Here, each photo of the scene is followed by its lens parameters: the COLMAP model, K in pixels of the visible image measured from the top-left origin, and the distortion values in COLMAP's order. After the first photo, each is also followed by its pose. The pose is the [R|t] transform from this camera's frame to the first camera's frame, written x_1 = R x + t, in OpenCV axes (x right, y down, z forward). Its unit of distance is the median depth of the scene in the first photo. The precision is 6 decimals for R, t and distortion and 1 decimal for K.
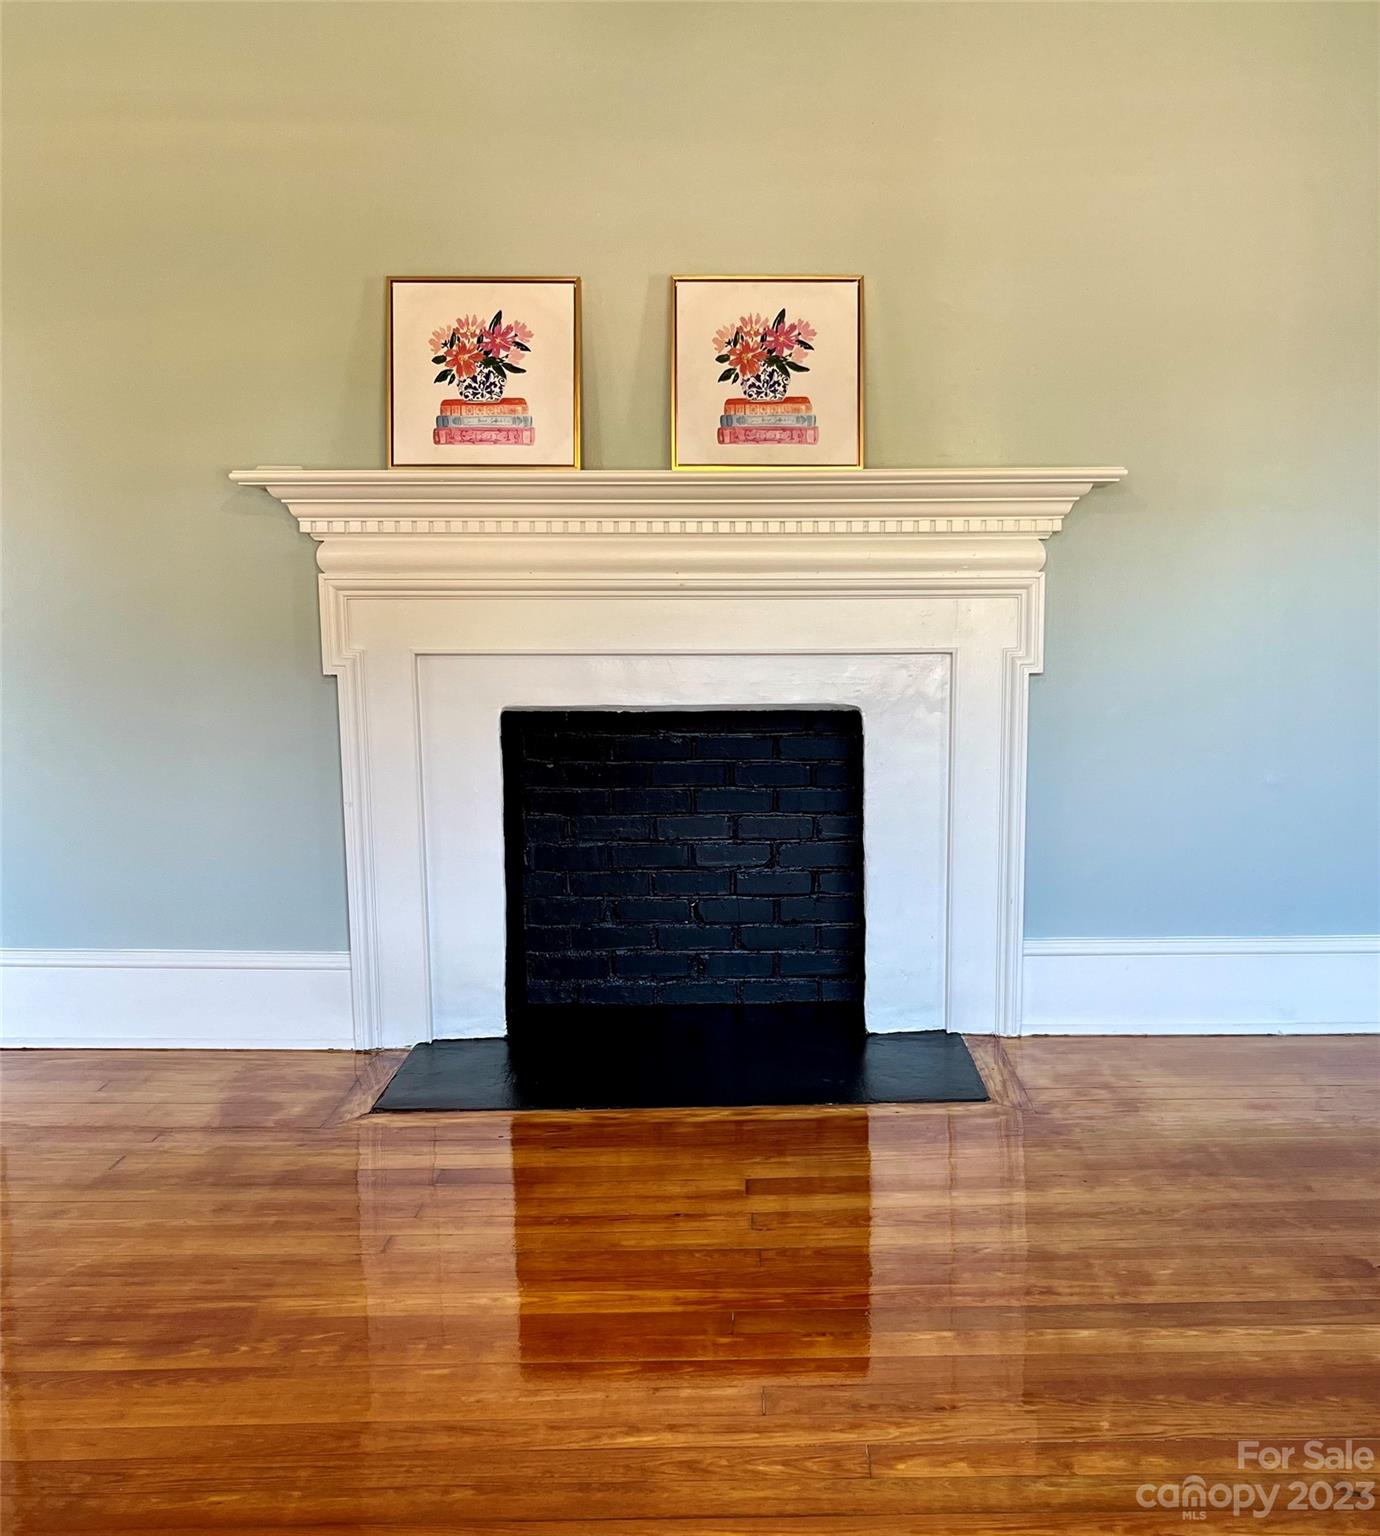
lens RADIAL K [[1643.9, 0, 690.7], [0, 1643.9, 781.1], [0, 0, 1]] dist [0.001776, 0.000000]
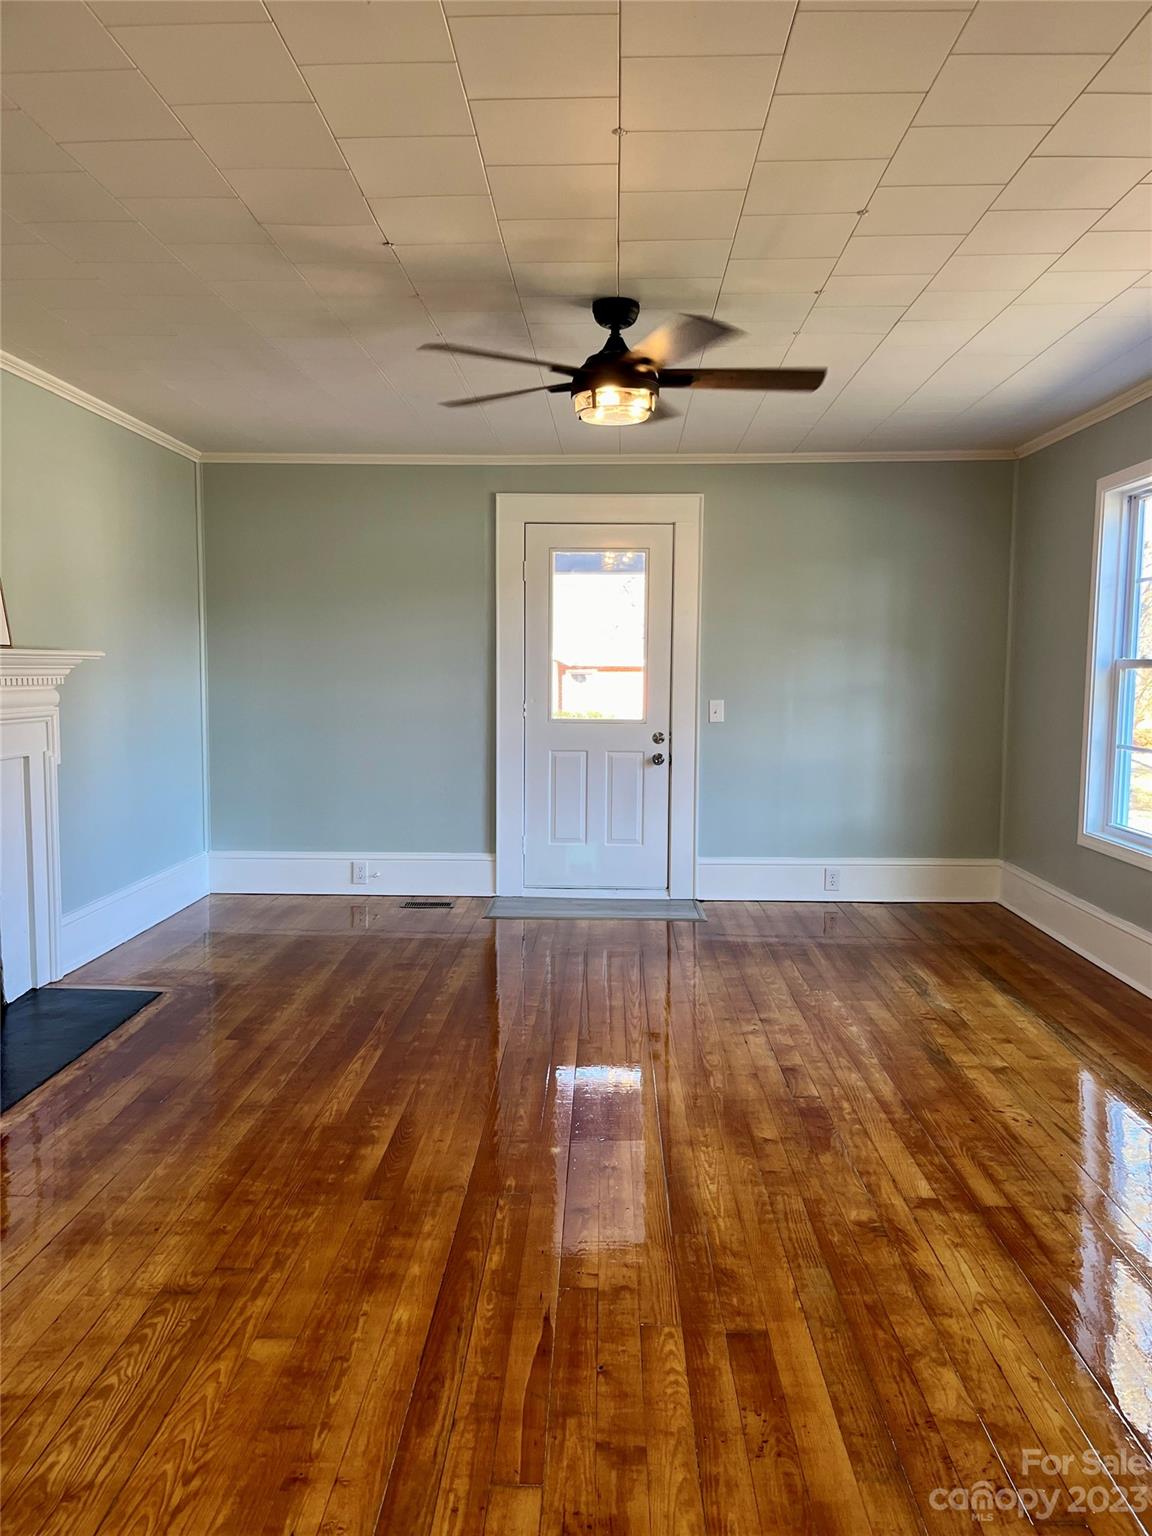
lens RADIAL K [[1160.9, 0, 581.7], [0, 1160.9, 774.9], [0, 0, 1]] dist [0.051077, -0.063351]
pose [[0.069411, -0.103440, 0.992211, -1.052641], [0.117793, 0.988502, 0.094813, -0.116179], [-0.990609, 0.110295, 0.080797, 0.385647]]
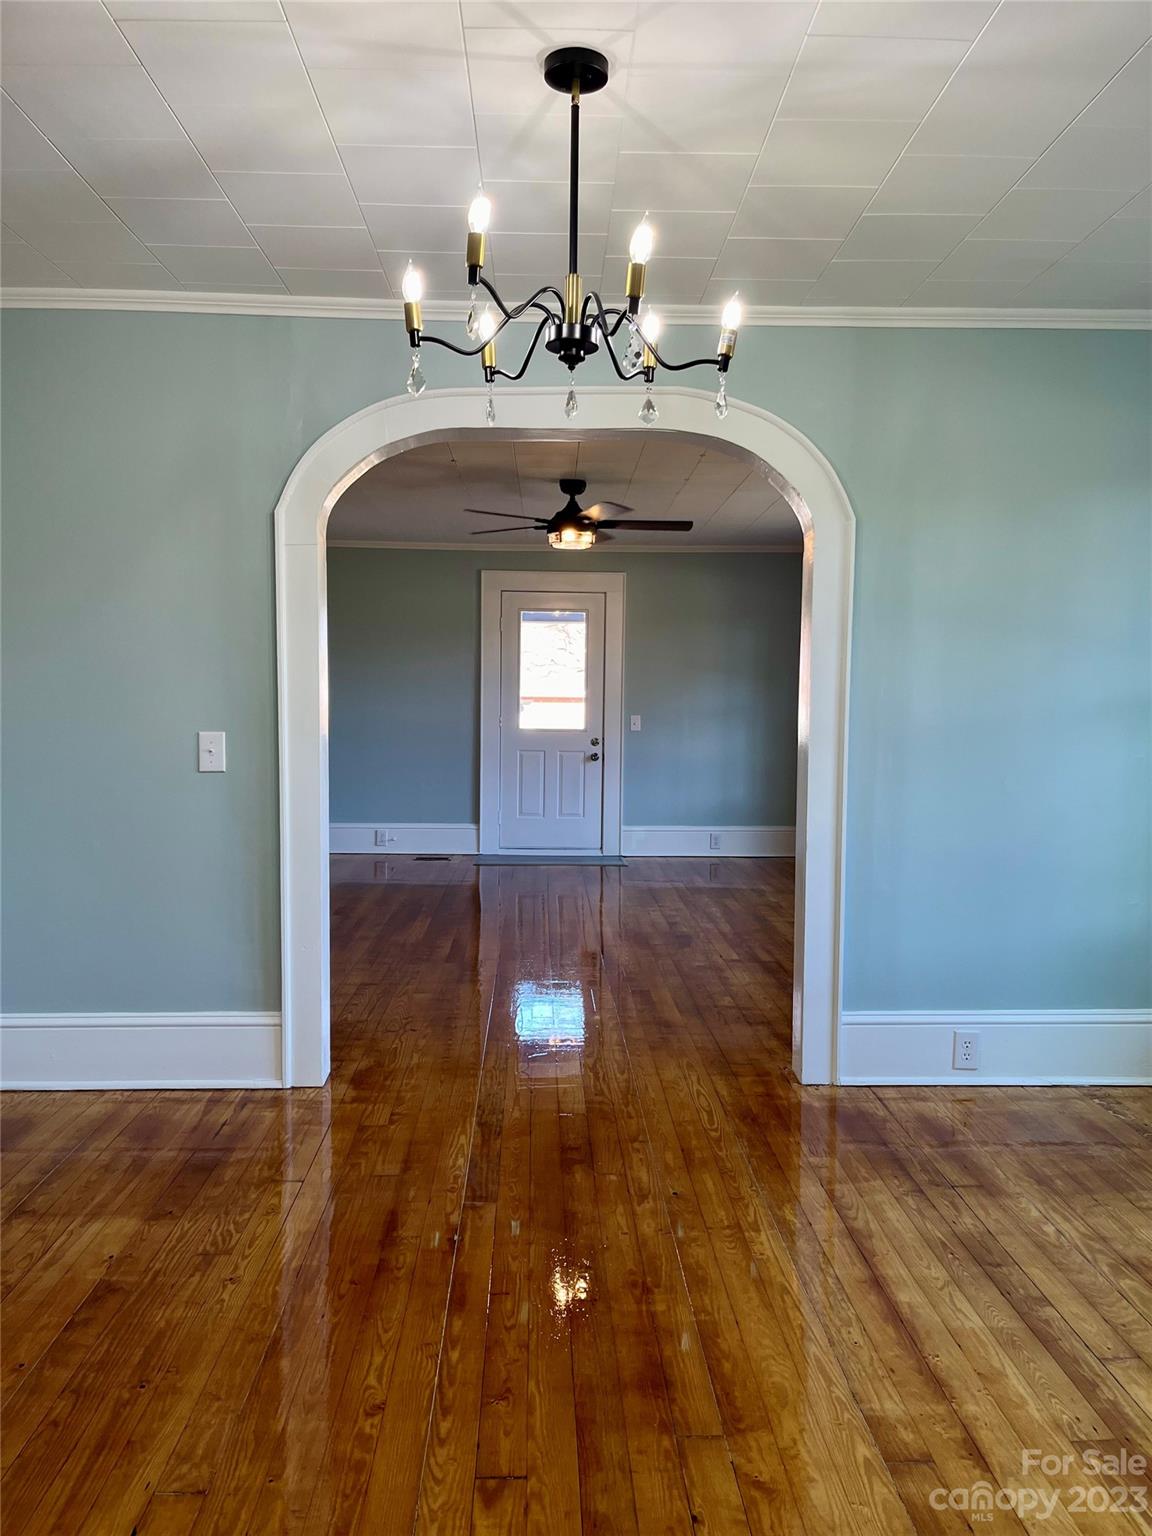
lens RADIAL K [[1160.9, 0, 575.6], [0, 1160.9, 760.0], [0, 0, 1]] dist [0.051077, -0.063351]
pose [[0.015385, -0.062934, 0.997899, -1.780316], [0.111150, 0.991939, 0.060845, -0.110001], [-0.993685, 0.109981, 0.022256, 0.396002]]
